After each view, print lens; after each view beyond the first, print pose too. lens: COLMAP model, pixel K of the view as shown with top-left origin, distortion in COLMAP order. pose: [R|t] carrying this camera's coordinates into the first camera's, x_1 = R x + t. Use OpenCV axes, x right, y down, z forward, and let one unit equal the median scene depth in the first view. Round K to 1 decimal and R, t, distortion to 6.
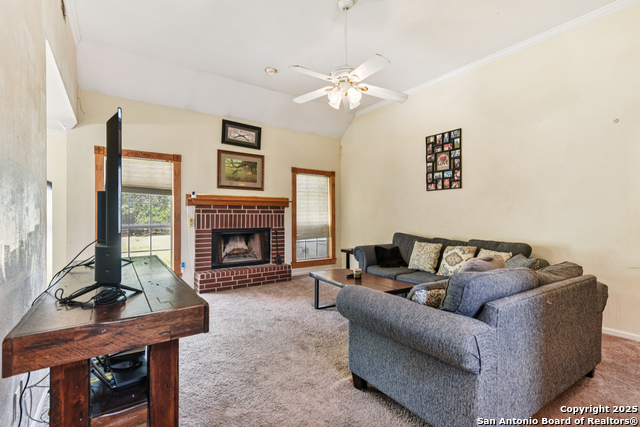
lens RADIAL K [[299.3, 0, 320.9], [0, 299.3, 213.8], [0, 0, 1]] dist [0.000001, 0.000031]
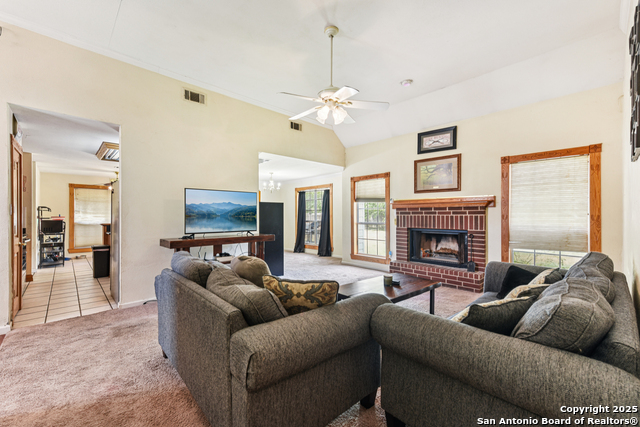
lens RADIAL K [[271.9, 0, 320.6], [0, 271.9, 215.6], [0, 0, 1]] dist [0.004048, 0.000257]
pose [[0.139101, 0.000260, -0.990278, 0.637713], [0.001513, 0.999999, 0.000476, 0.000687], [0.990277, -0.001565, 0.139100, 0.463400]]
